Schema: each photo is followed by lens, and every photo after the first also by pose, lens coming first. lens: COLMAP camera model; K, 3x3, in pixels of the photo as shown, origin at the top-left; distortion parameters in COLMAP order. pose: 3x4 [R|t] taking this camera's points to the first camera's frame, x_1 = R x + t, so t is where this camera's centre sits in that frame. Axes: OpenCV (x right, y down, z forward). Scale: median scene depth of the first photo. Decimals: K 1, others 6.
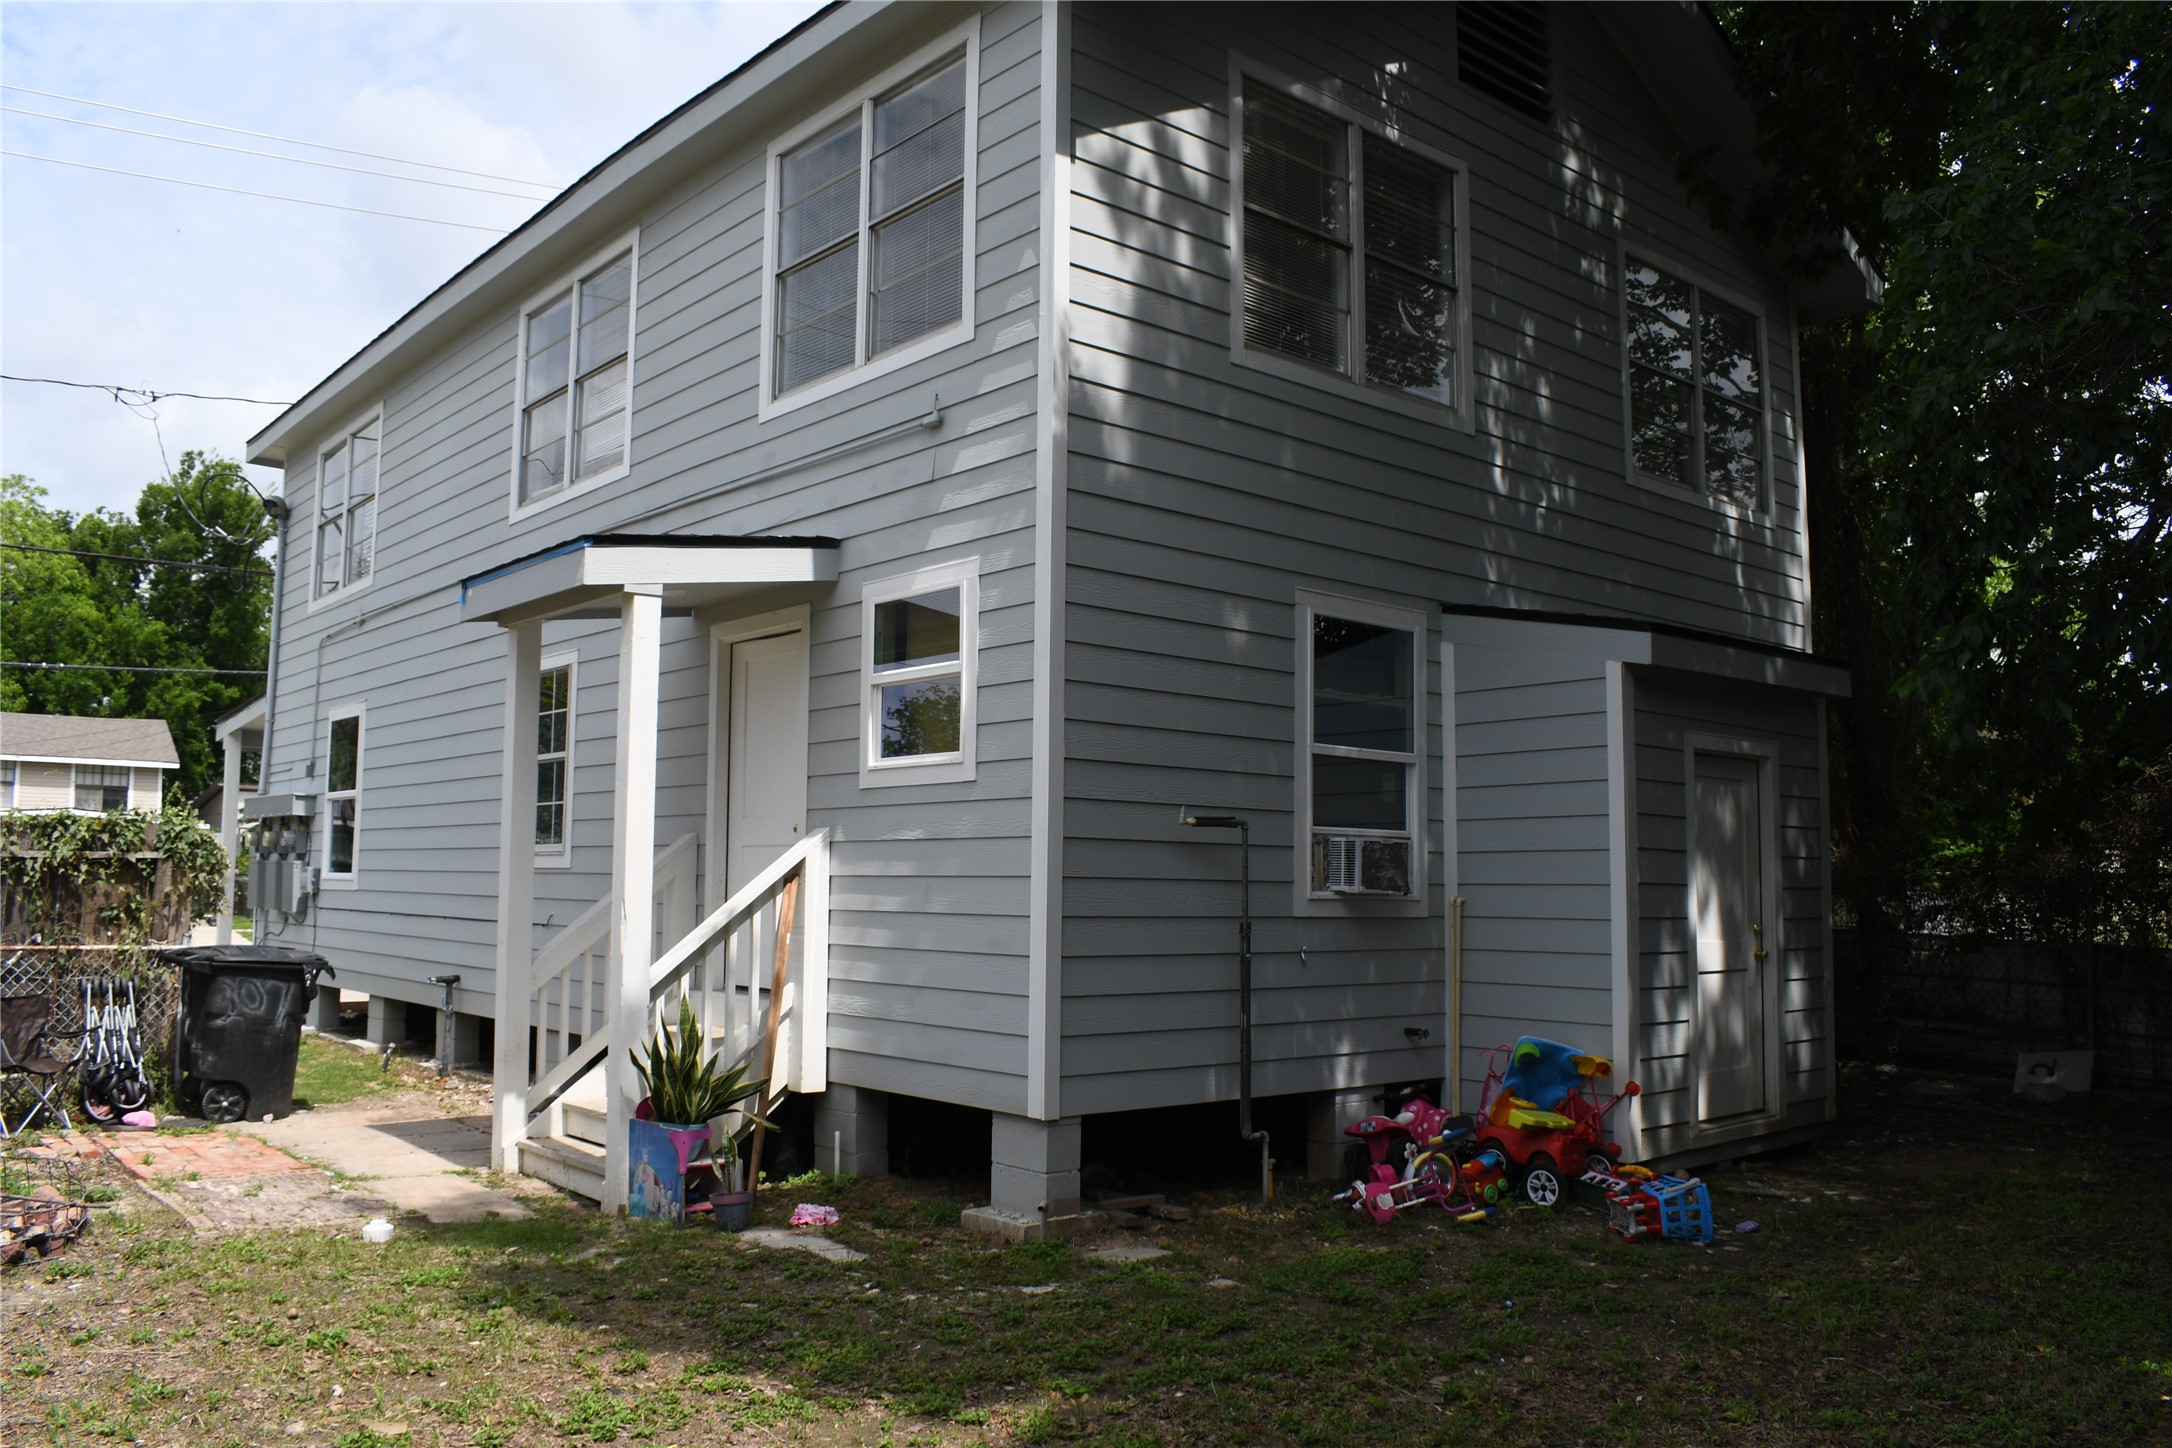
lens RADIAL K [[1686.6, 0, 1088.0], [0, 1686.6, 721.3], [0, 0, 1]] dist [-0.010394, -0.000810]
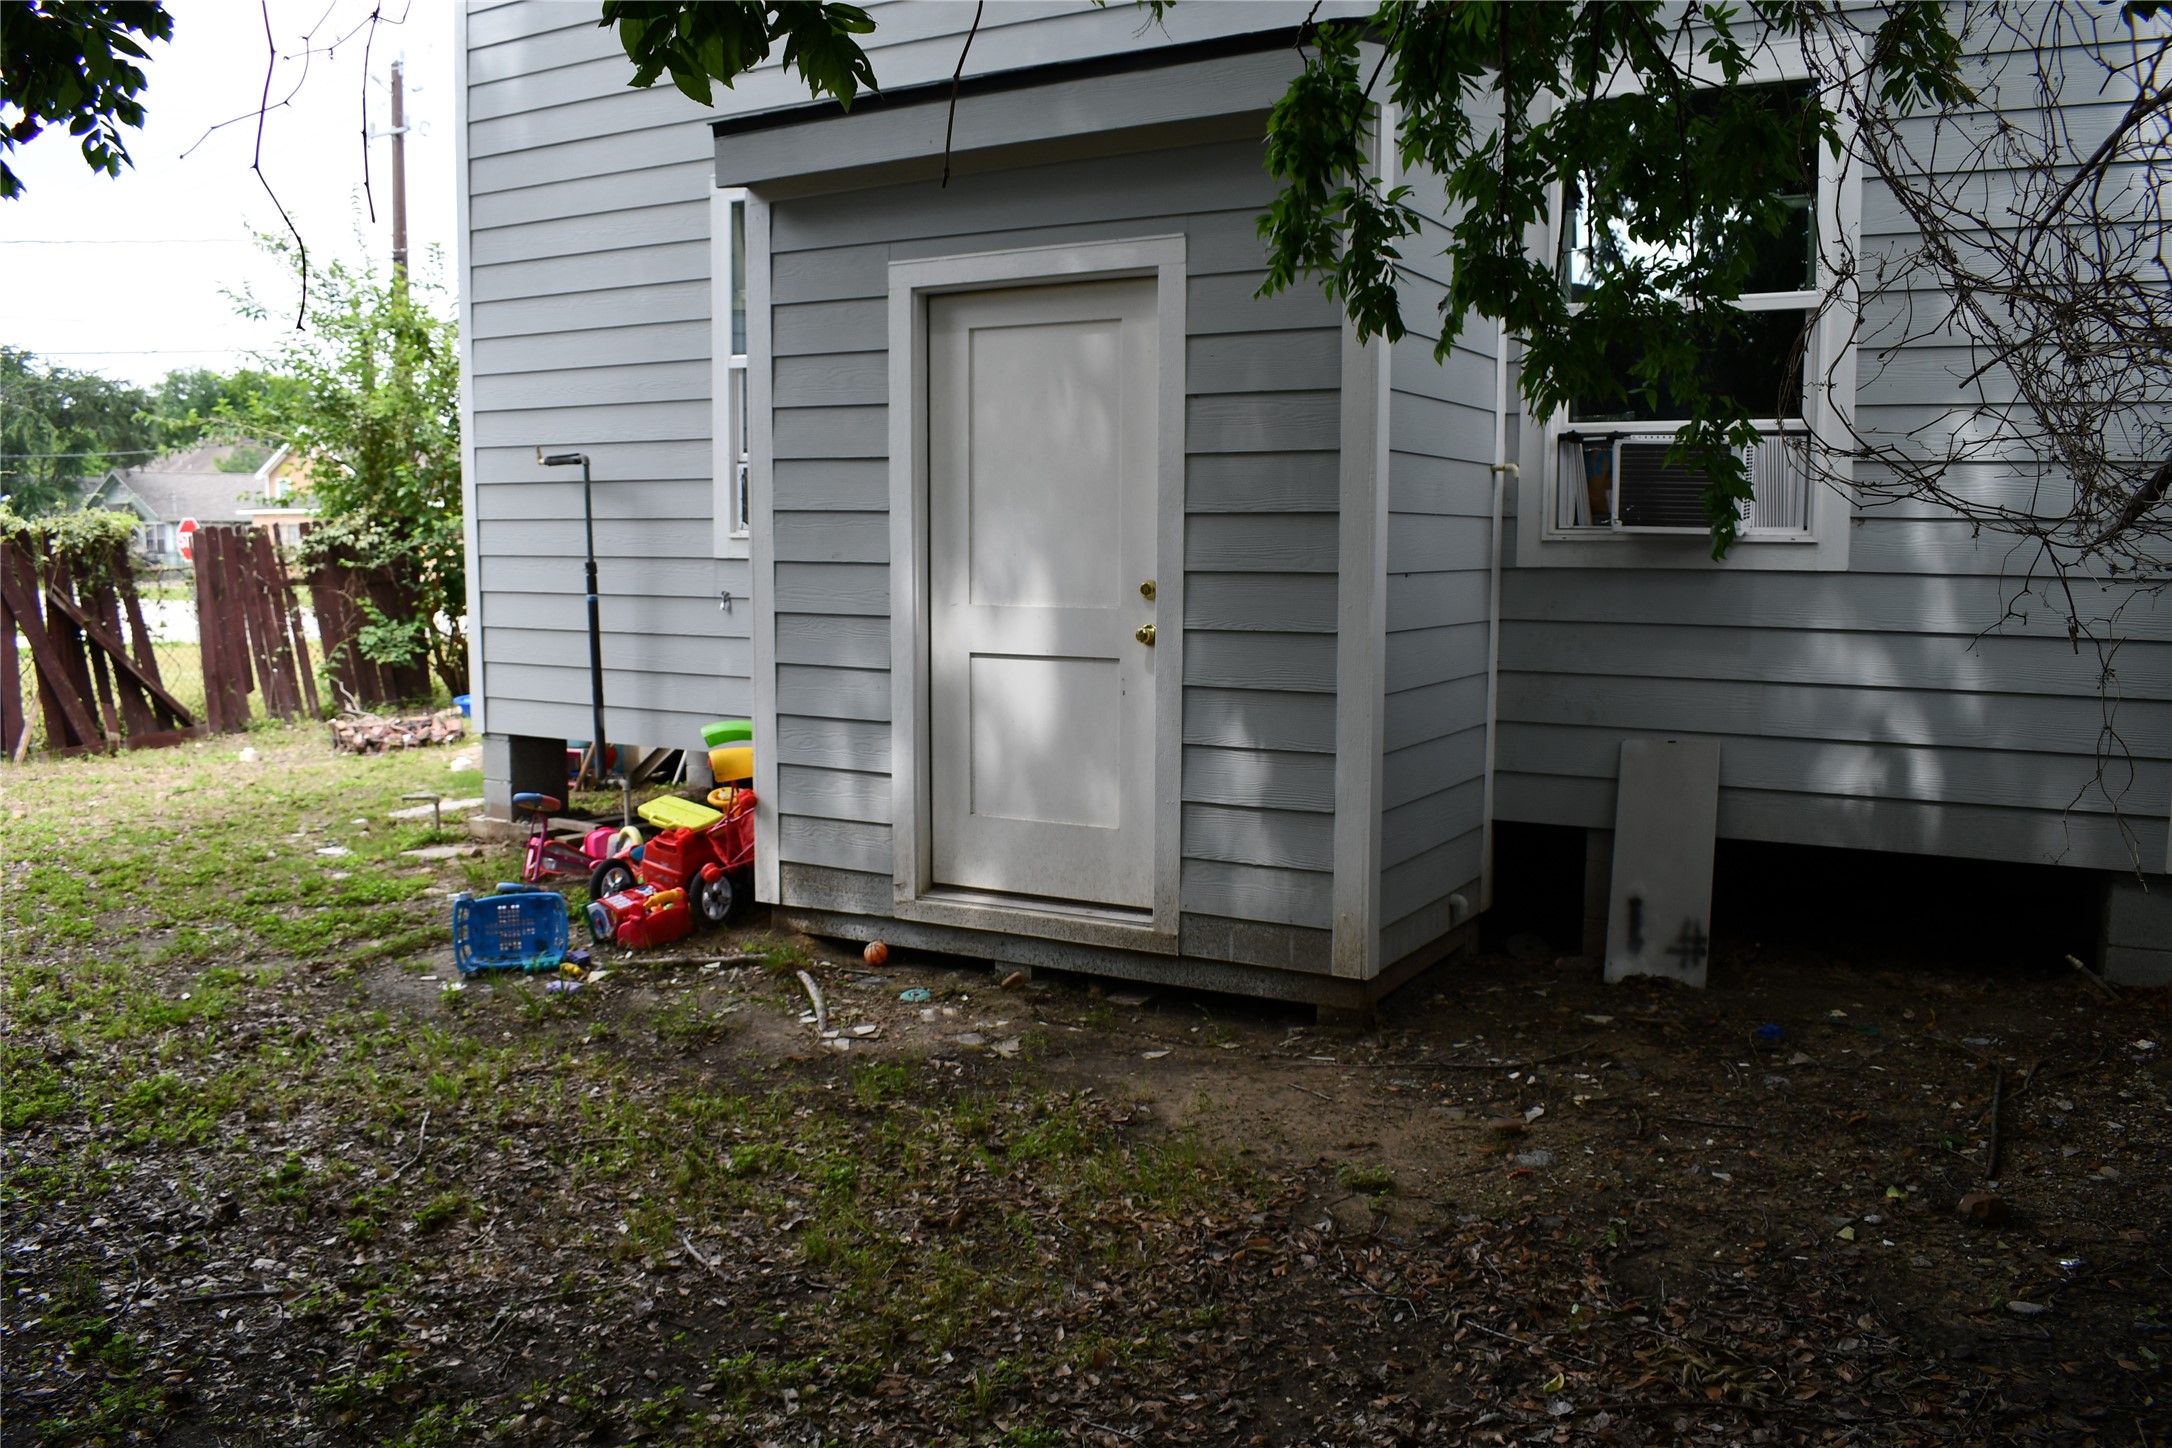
lens RADIAL K [[1686.6, 0, 1087.7], [0, 1686.6, 724.2], [0, 0, 1]] dist [-0.010394, -0.000810]
pose [[0.324543, 0.089486, -0.941628, 1.059123], [0.093110, 0.987657, 0.125951, 0.110677], [0.941277, -0.128551, 0.312206, 0.912950]]
